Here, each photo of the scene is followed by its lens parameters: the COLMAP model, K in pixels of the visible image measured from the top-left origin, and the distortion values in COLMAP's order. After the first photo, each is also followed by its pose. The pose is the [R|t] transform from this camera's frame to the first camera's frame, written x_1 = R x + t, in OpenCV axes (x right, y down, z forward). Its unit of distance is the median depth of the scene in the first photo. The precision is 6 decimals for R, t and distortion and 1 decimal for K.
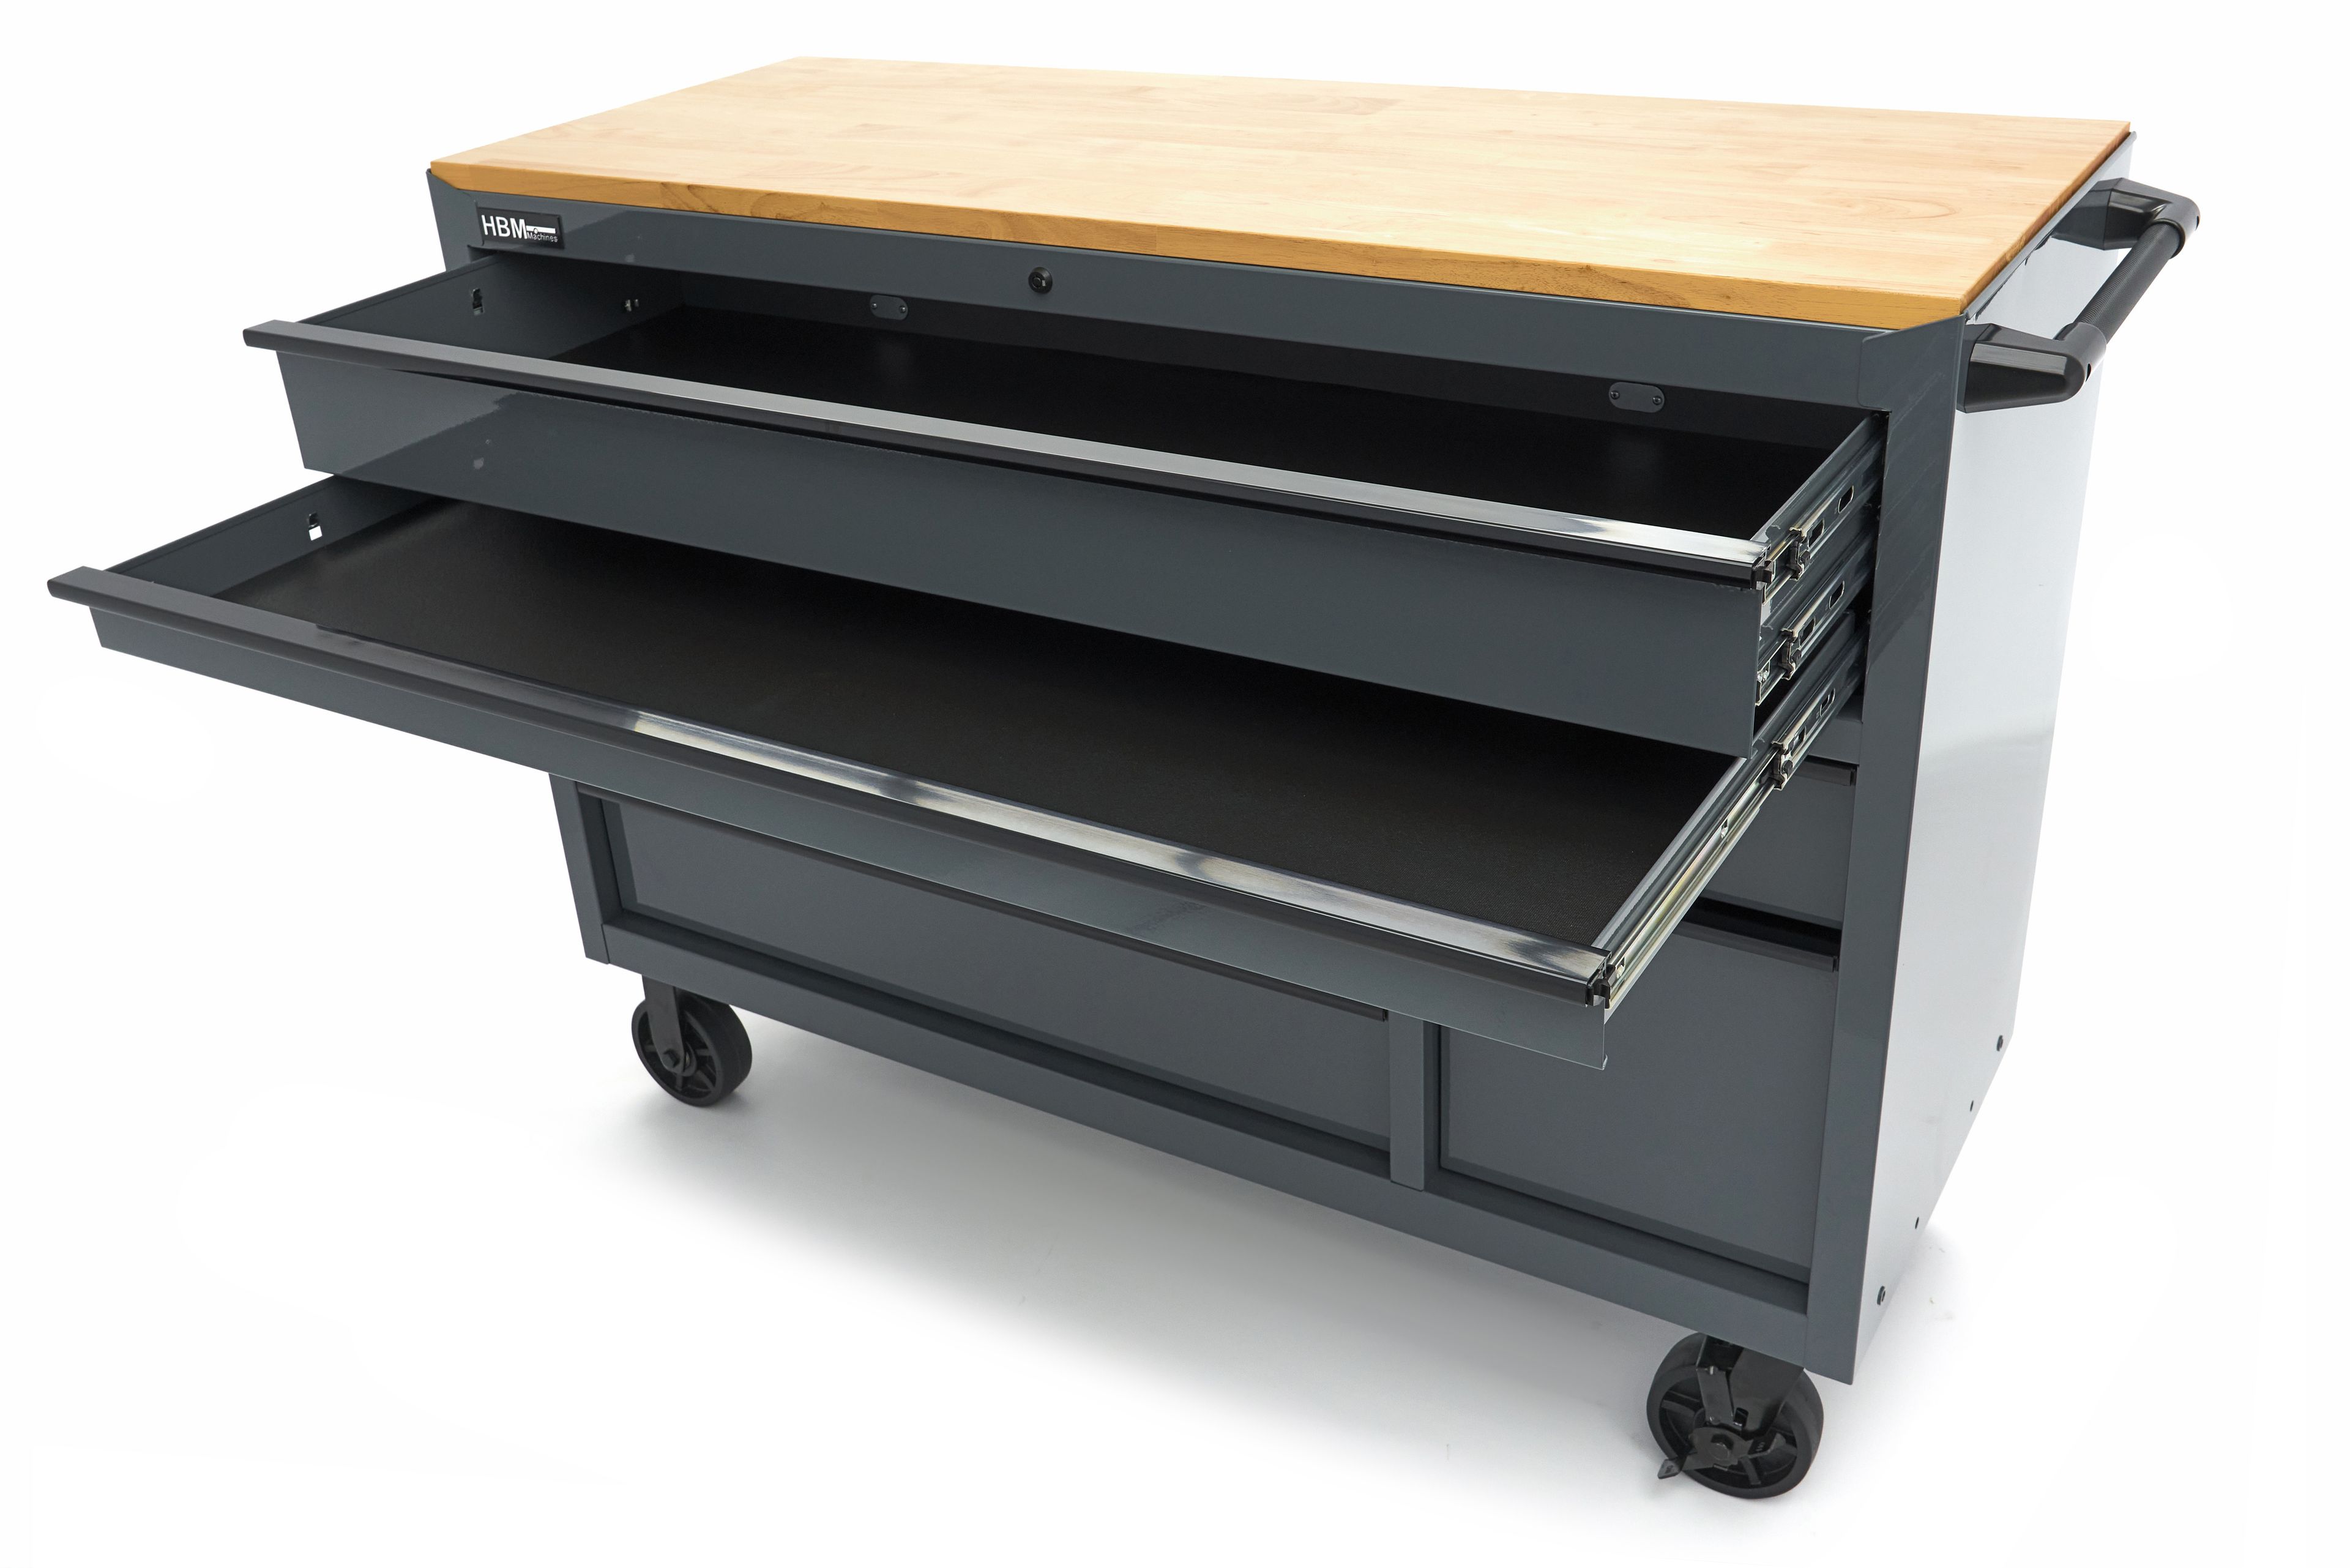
lens RADIAL K [[2194.1, 0, 1128.9], [0, 2194.1, 722.2], [0, 0, 1]] dist [-0.011632, 0.011272]
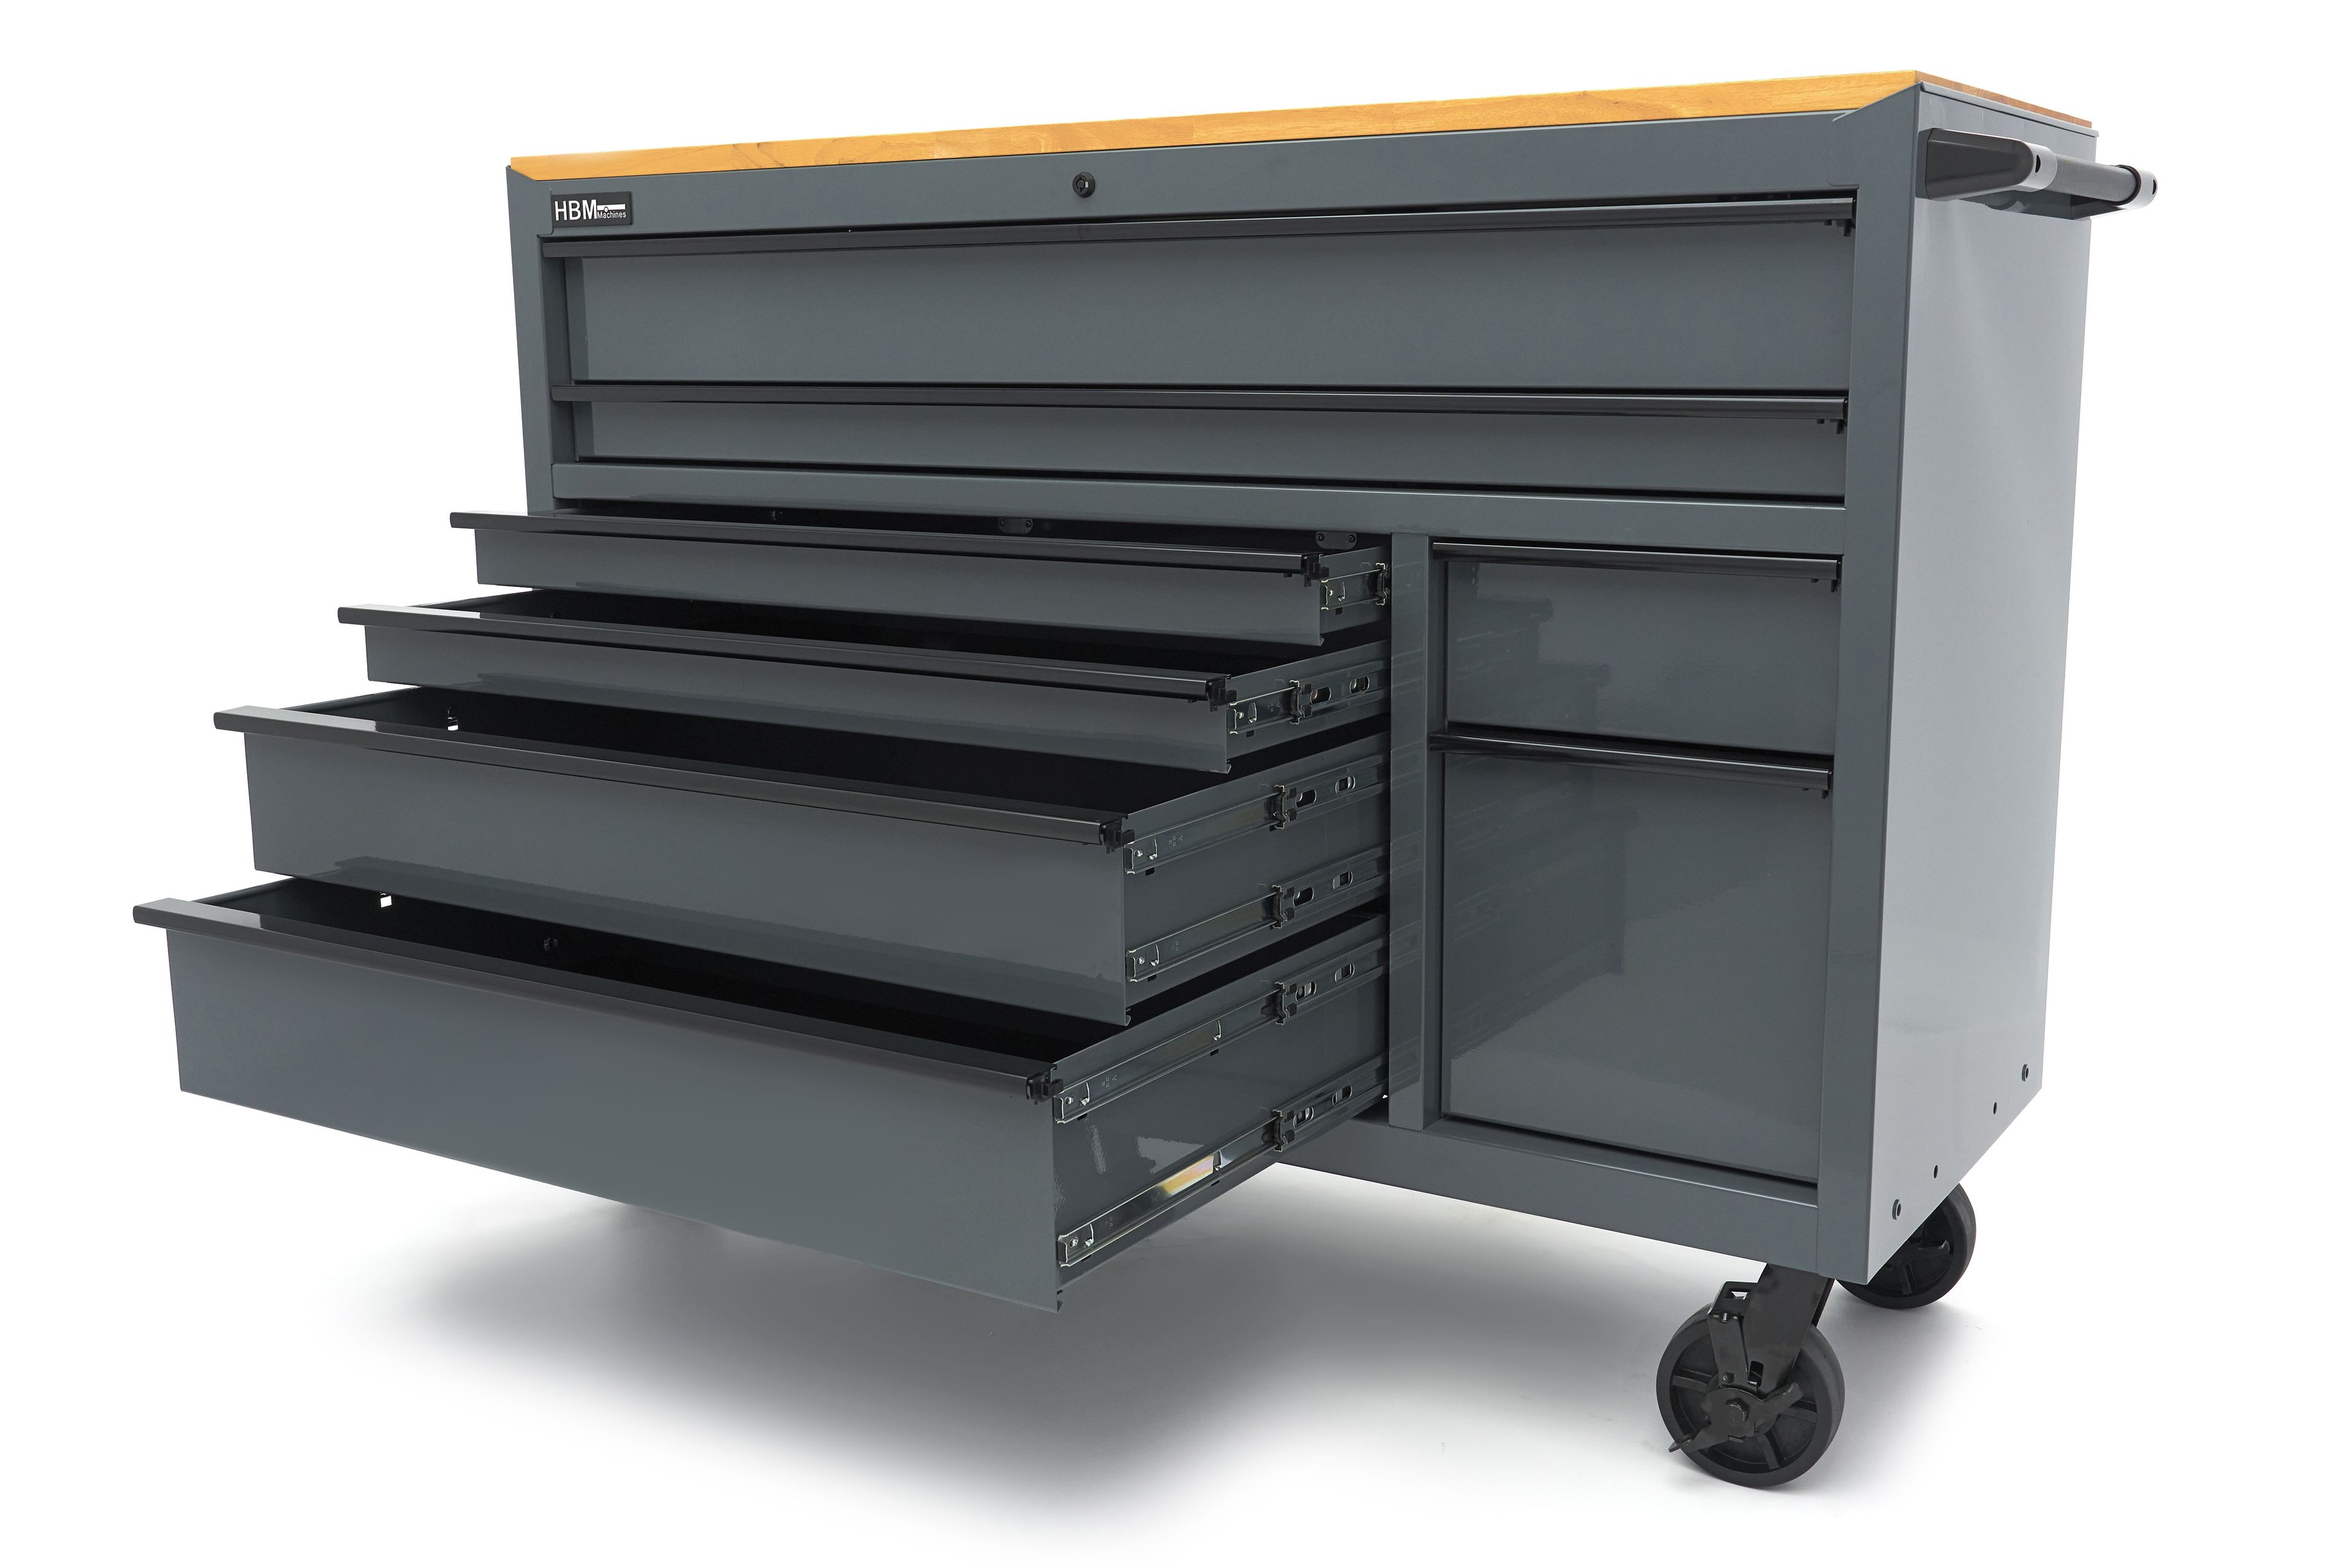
lens RADIAL K [[2357.6, 0, 1217.6], [0, 2357.6, 761.2], [0, 0, 1]] dist [0.027321, 0.013178]
pose [[0.998317, 0.055404, 0.017112, 0.019283], [-0.048546, 0.959960, -0.275900, 0.354232], [-0.031713, 0.274605, 0.961034, -0.030952]]
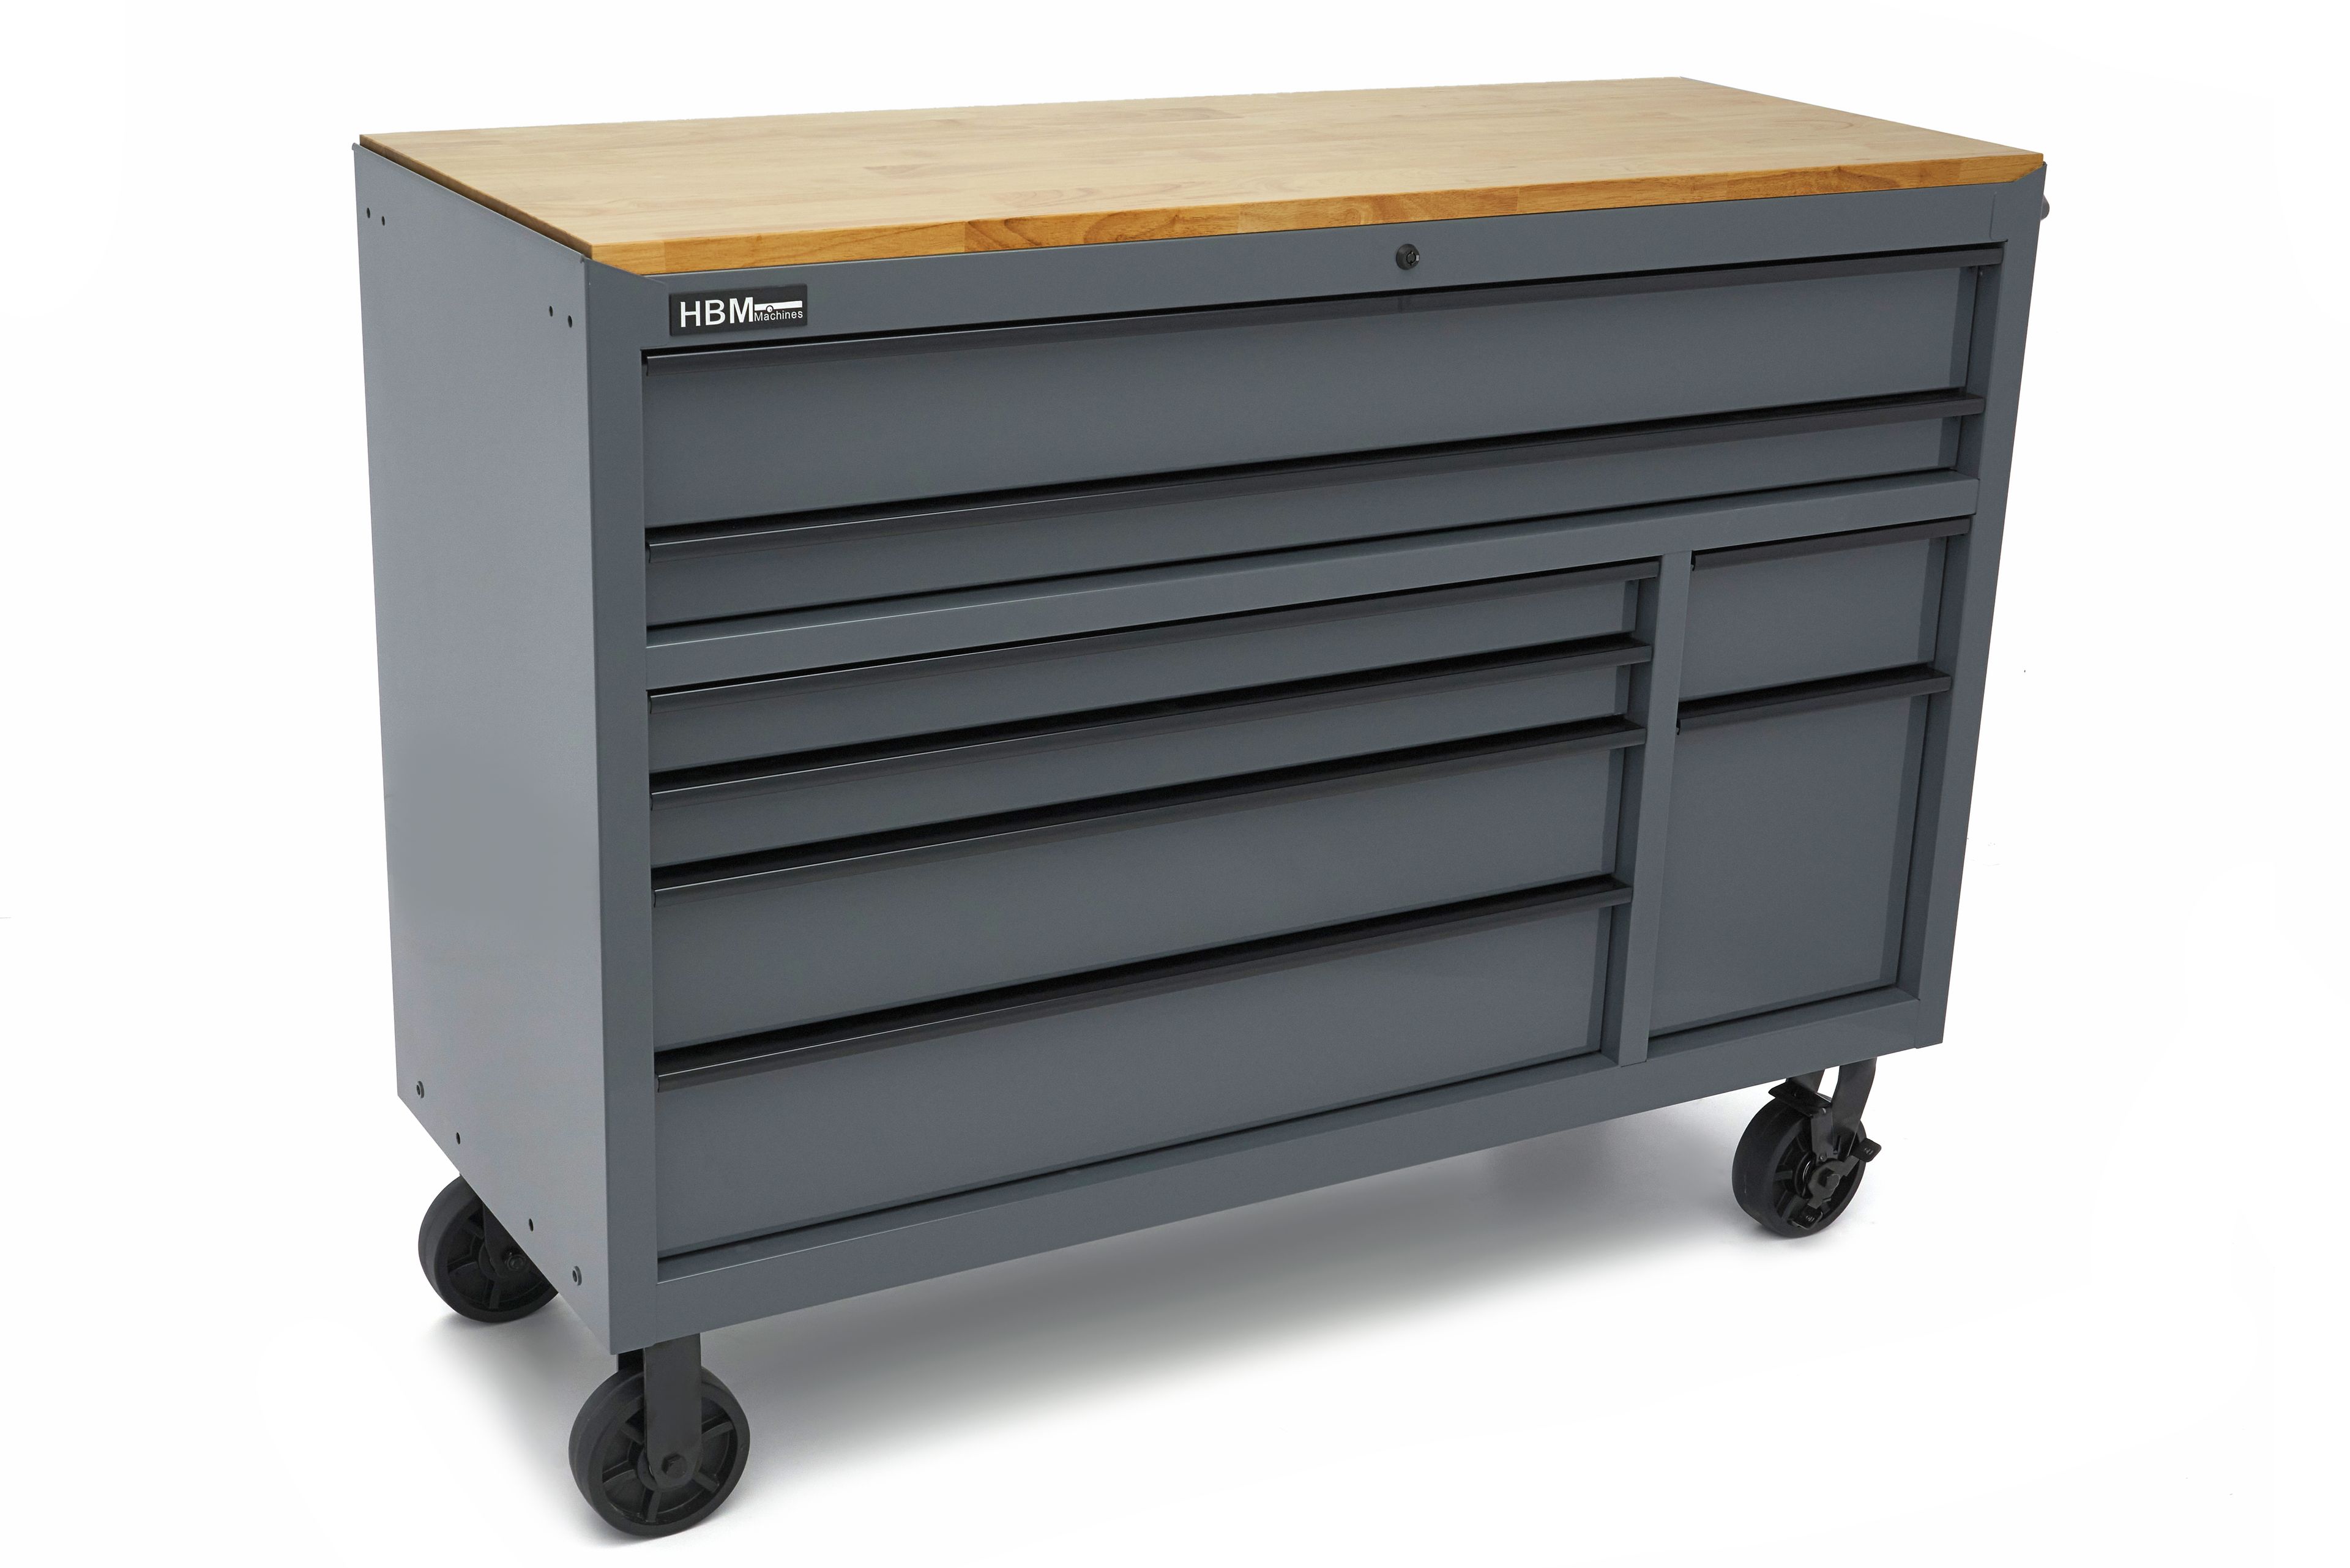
lens RADIAL K [[3316.0, 0, 1175.0], [0, 3316.0, 784.0], [0, 0, 1]] dist [0.009224, 0.016163]
pose [[0.459736, -0.215575, 0.861493, -1.379091], [0.338617, 0.939353, 0.054356, -0.082866], [-0.820964, 0.266727, 0.504851, 0.337221]]
